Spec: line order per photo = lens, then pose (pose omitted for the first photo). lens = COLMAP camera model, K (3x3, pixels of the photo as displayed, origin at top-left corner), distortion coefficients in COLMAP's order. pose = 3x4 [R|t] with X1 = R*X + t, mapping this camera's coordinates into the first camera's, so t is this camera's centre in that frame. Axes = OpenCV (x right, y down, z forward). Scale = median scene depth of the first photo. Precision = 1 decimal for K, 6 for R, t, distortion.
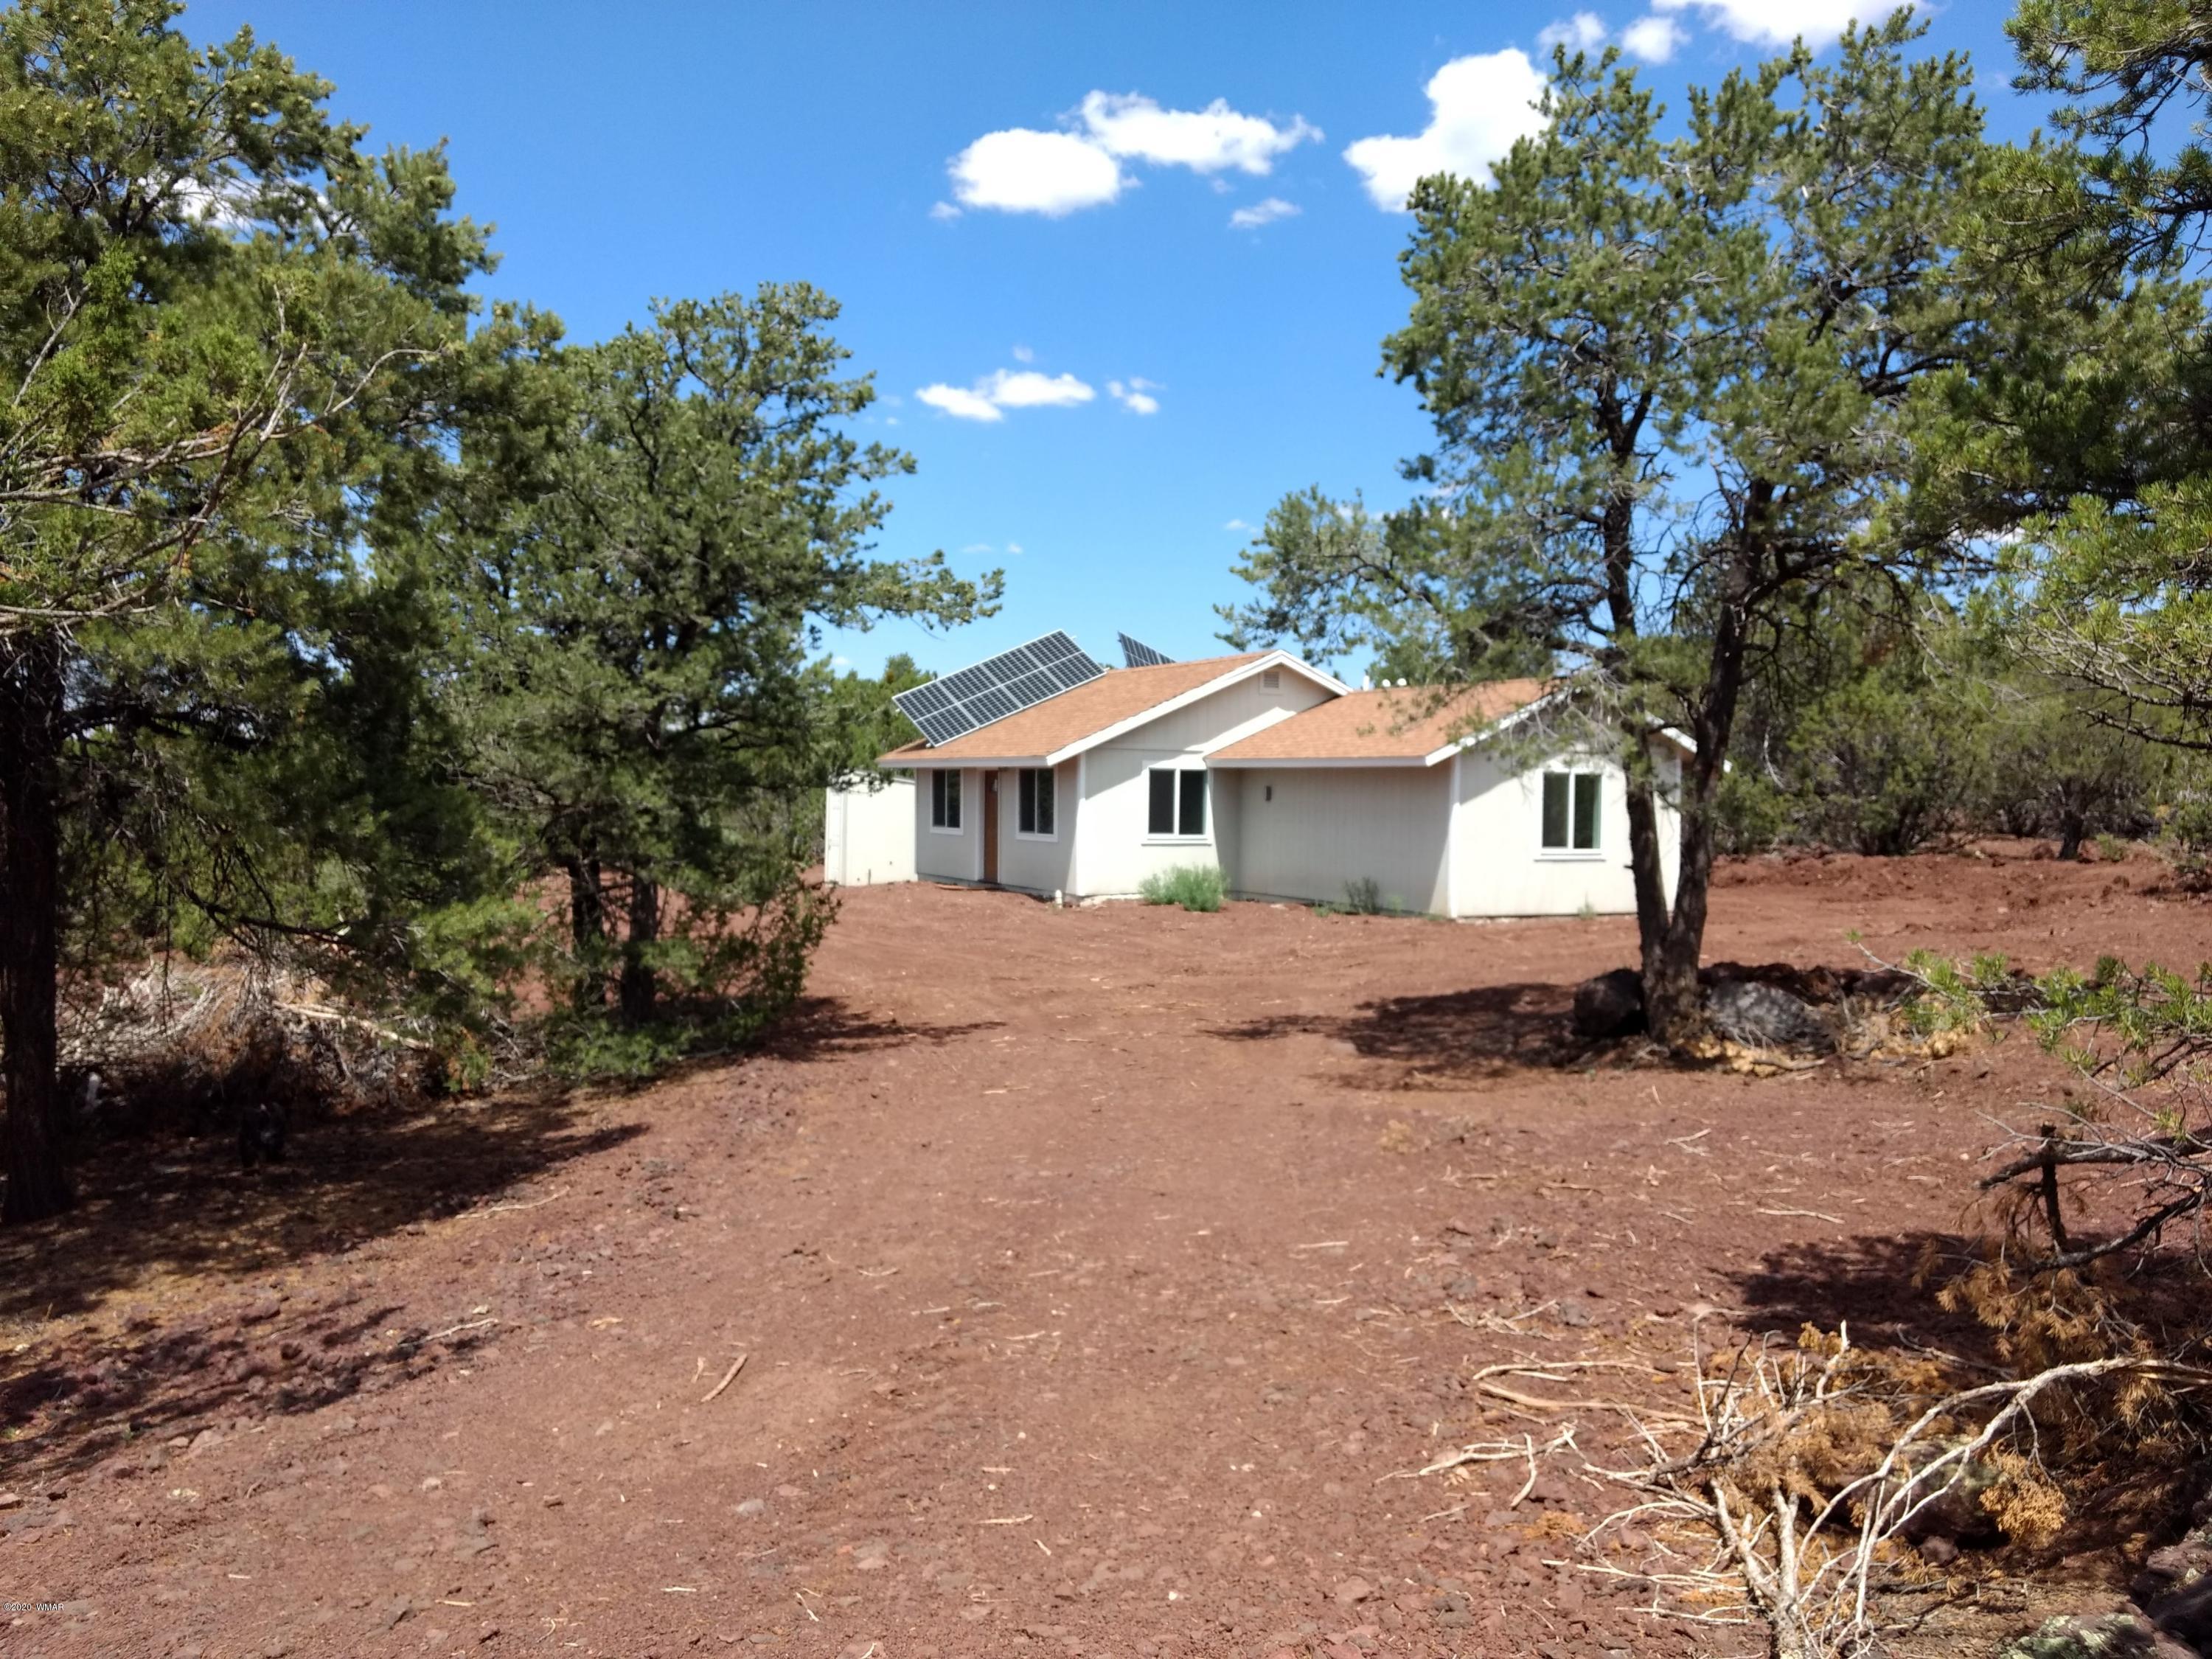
lens RADIAL K [[1704.2, 0, 1106.0], [0, 1704.2, 829.5], [0, 0, 1]] dist [0.051208, -0.055523]
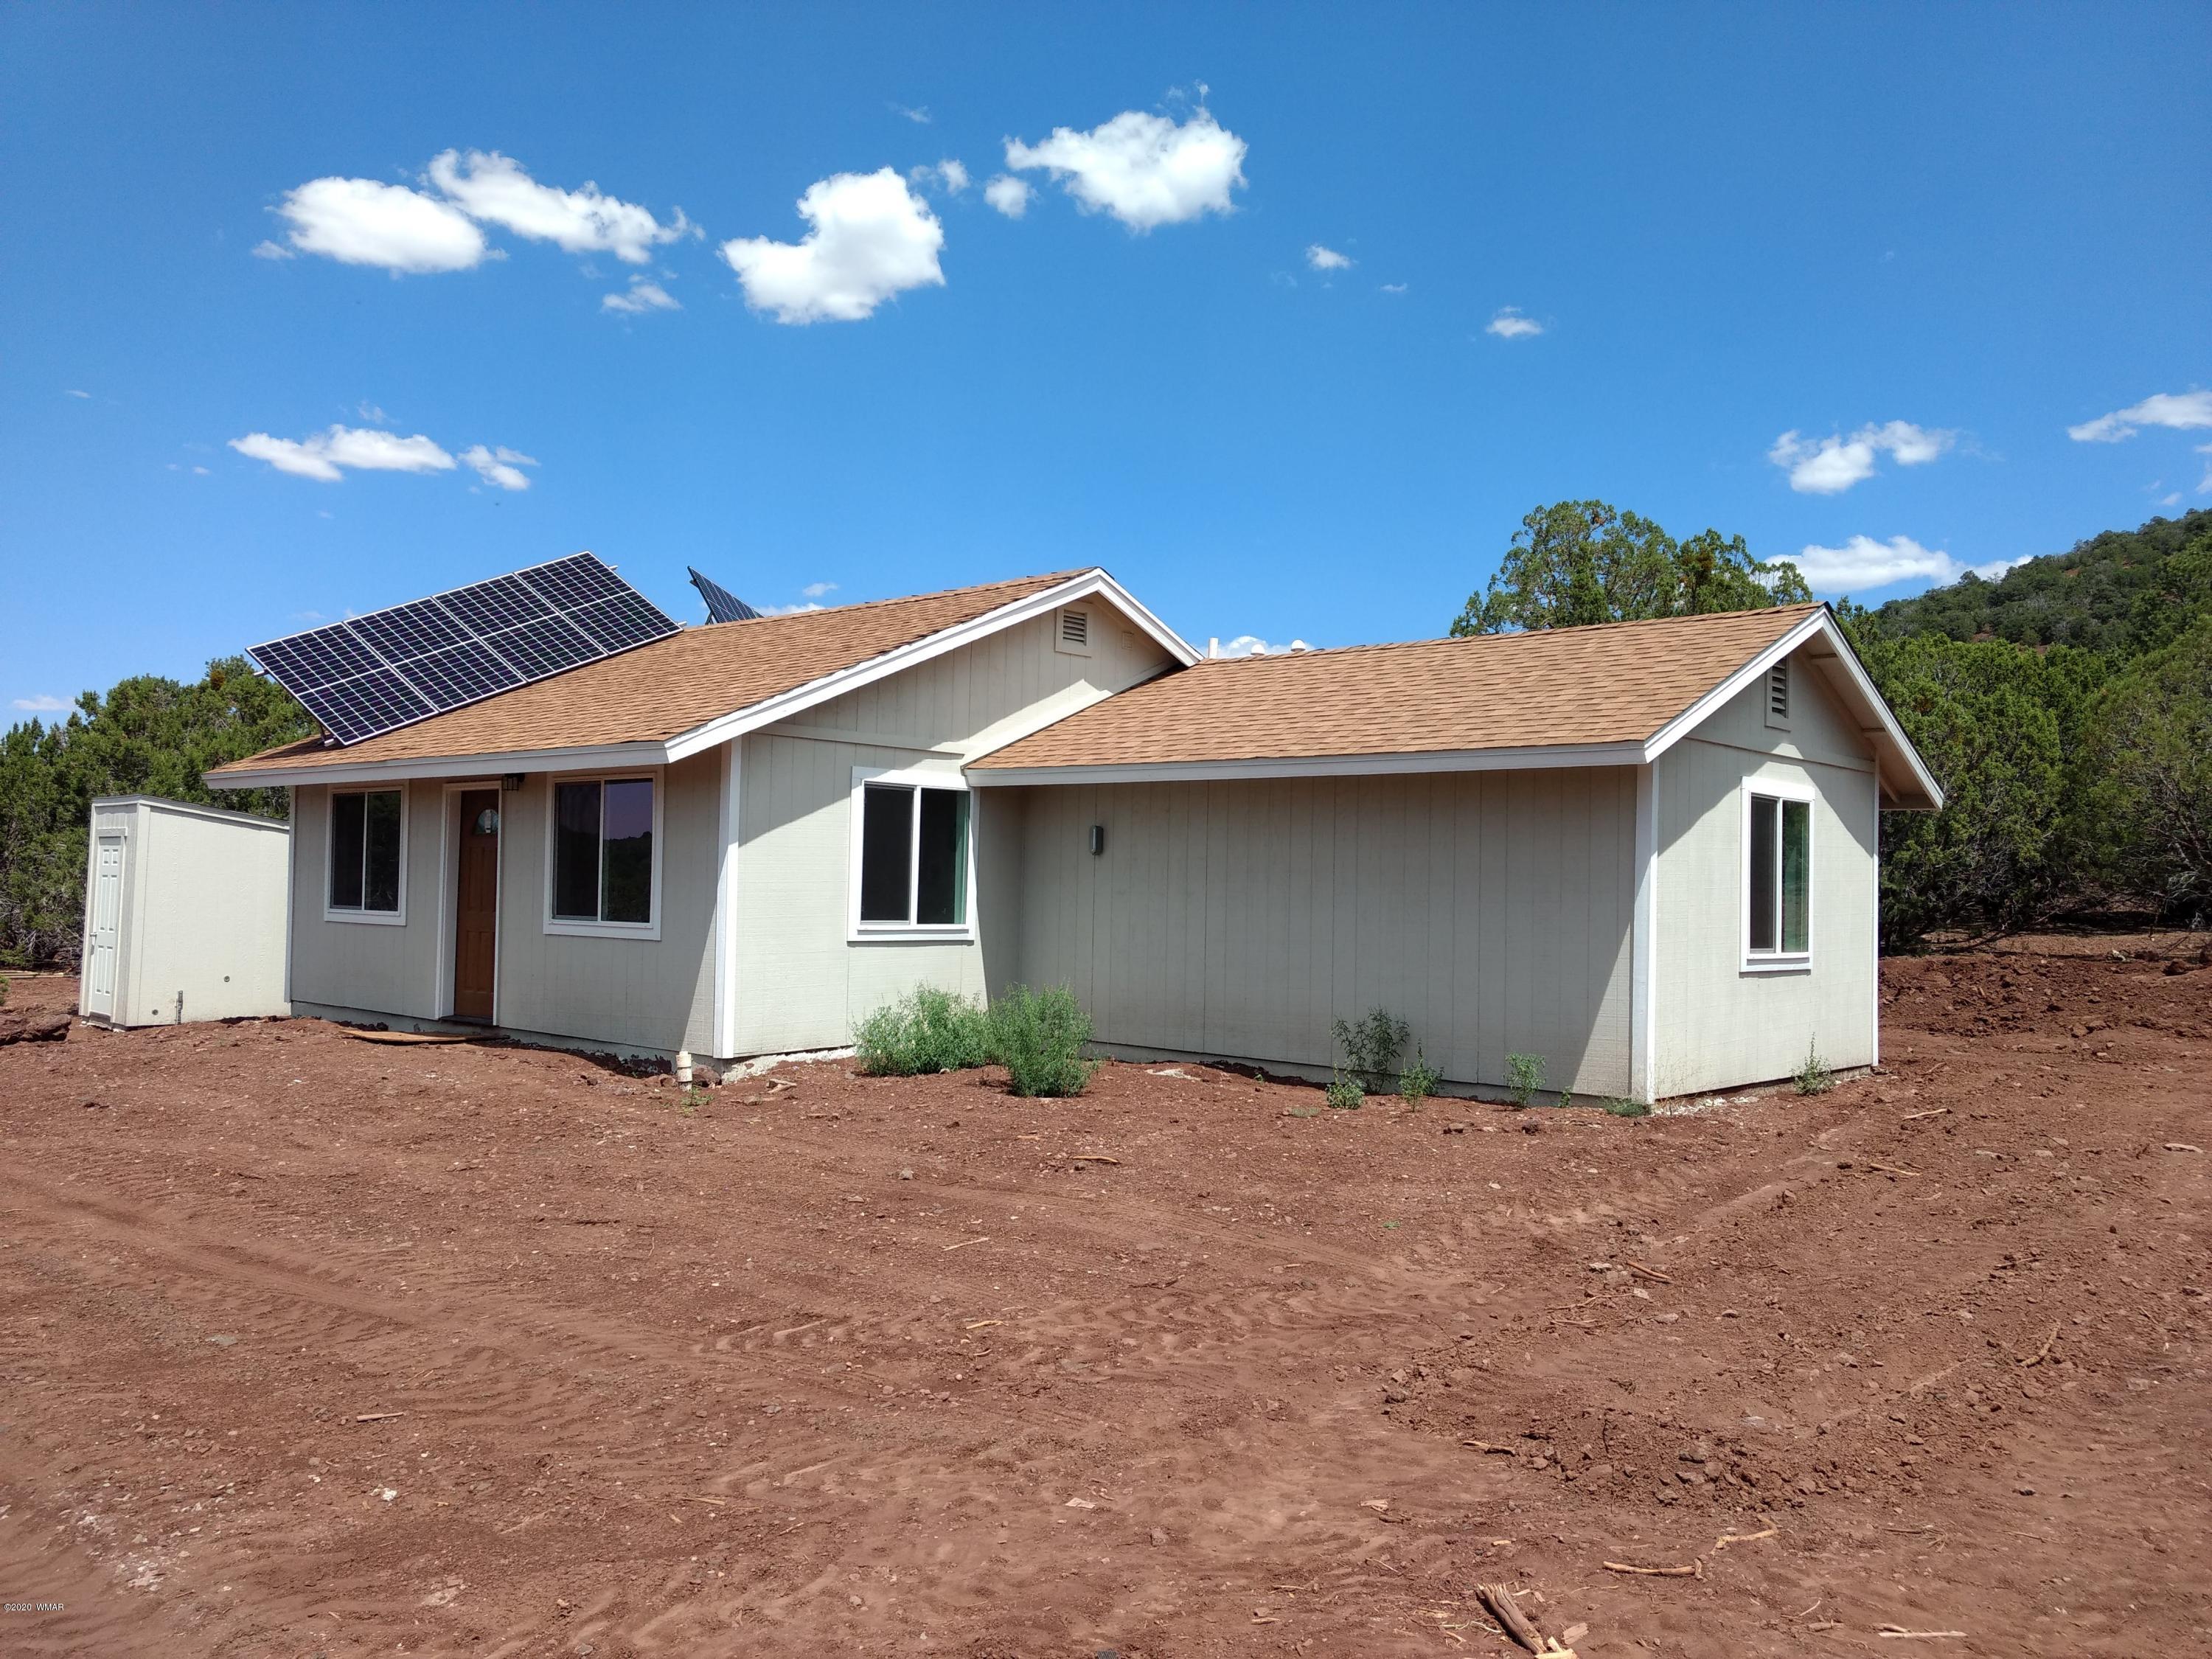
lens RADIAL K [[1691.4, 0, 1106.6], [0, 1691.4, 876.9], [0, 0, 1]] dist [-0.001014, 0.051568]
pose [[0.933500, 0.013225, 0.358333, -0.078367], [-0.002142, 0.999507, -0.031309, 0.004786], [-0.358570, 0.028460, 0.933069, 0.527359]]
